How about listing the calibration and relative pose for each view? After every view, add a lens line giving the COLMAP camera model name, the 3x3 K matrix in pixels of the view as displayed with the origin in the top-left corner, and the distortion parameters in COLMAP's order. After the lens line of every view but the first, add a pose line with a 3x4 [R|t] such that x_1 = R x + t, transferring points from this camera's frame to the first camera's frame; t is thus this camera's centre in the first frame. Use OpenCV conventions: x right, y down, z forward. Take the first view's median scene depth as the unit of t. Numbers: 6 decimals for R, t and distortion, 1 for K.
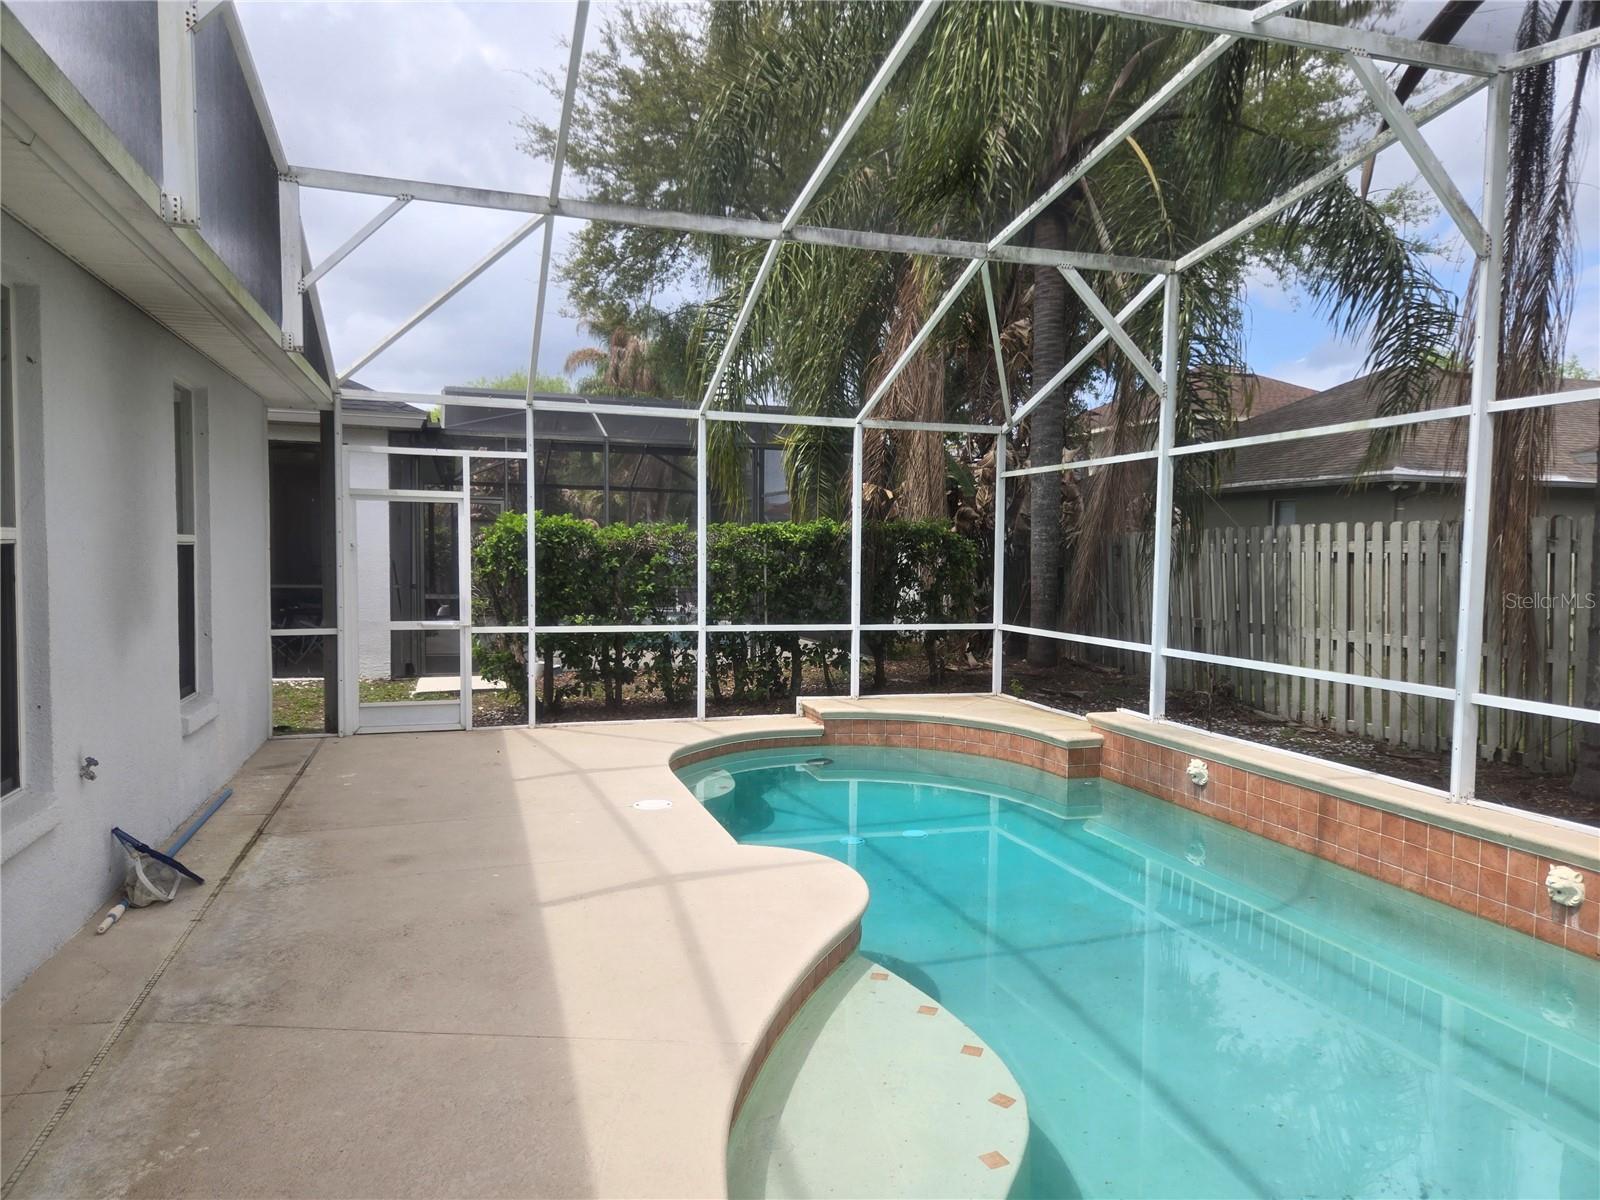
lens RADIAL K [[1082.3, 0, 823.4], [0, 1082.3, 598.8], [0, 0, 1]] dist [0.019888, -0.002874]
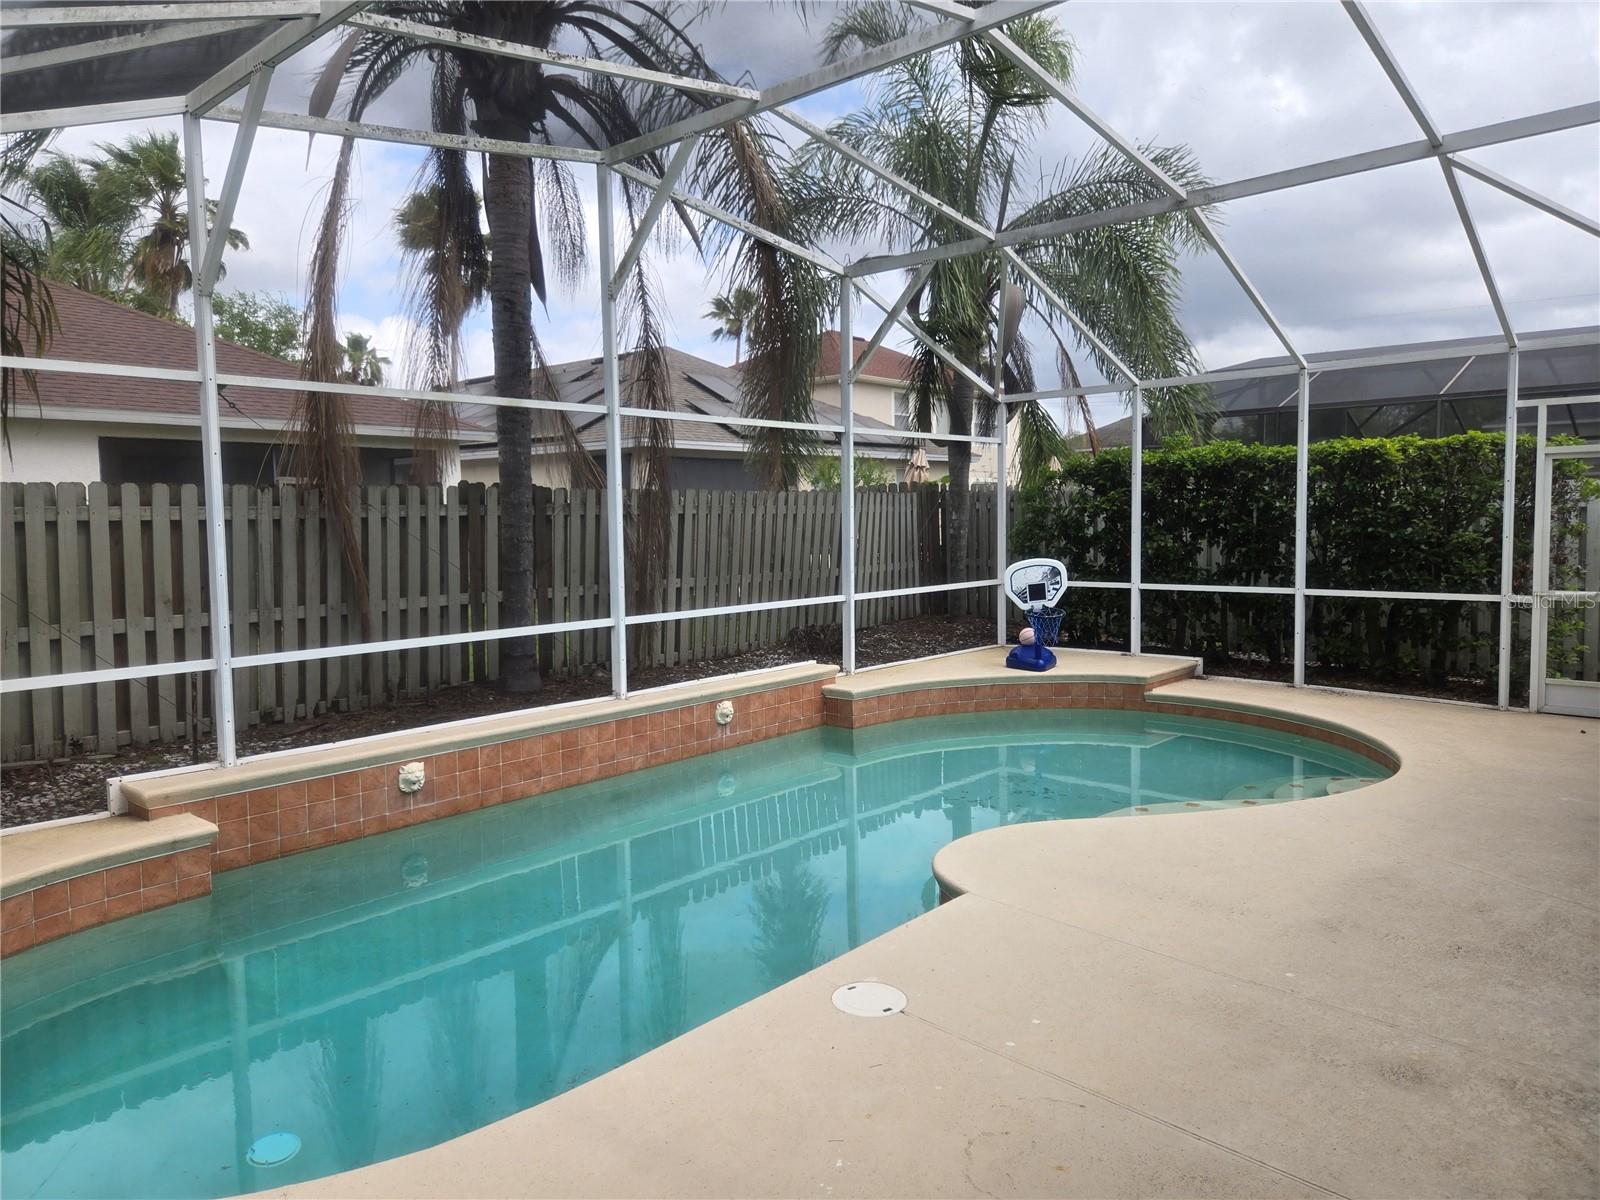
lens RADIAL K [[1082.3, 0, 823.4], [0, 1082.3, 598.8], [0, 0, 1]] dist [0.019888, -0.002874]
pose [[-0.504209, -0.081285, 0.859748, -0.811210], [0.036916, 0.992621, 0.115498, -0.095353], [-0.862792, 0.089974, -0.497488, 1.748156]]
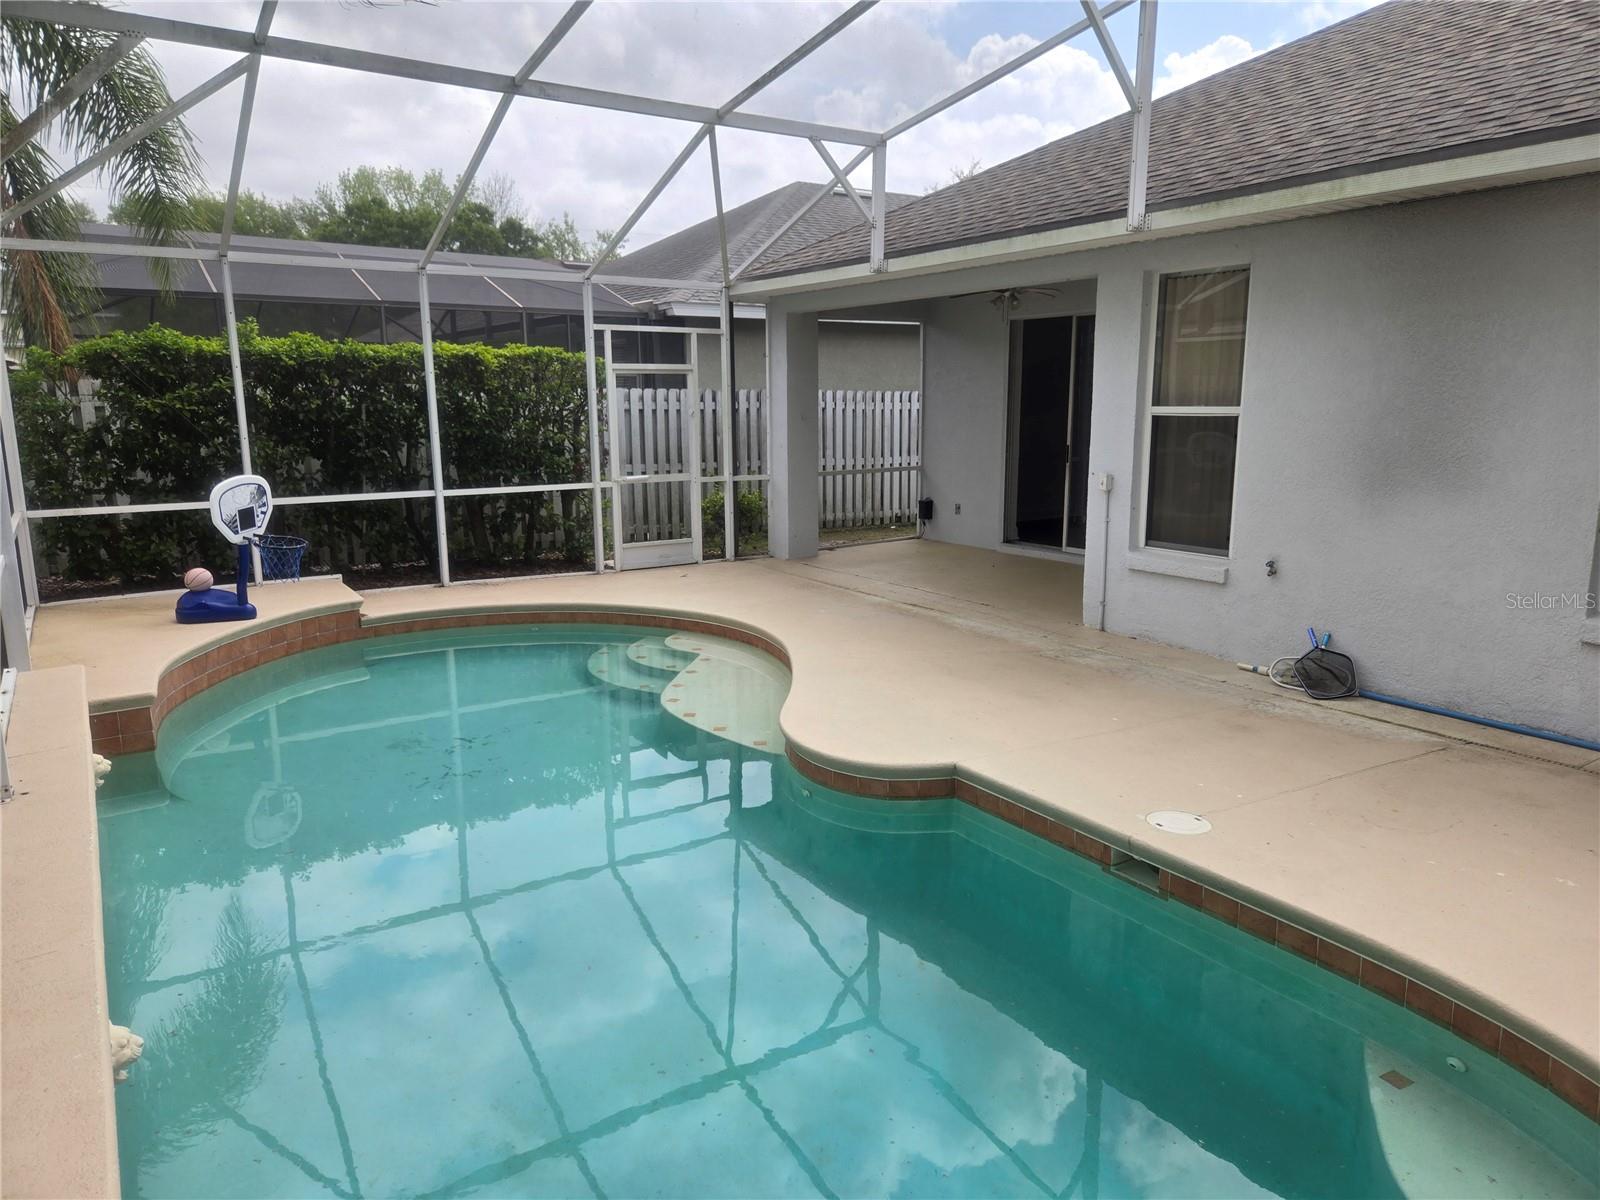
lens RADIAL K [[1037.7, 0, 799.5], [0, 1037.7, 596.3], [0, 0, 1]] dist [0.053904, -0.000188]
pose [[-0.966240, 0.031873, -0.255666, 0.309974], [-0.025279, 0.975803, 0.217186, -0.100328], [0.256402, 0.216316, -0.942054, 2.069450]]
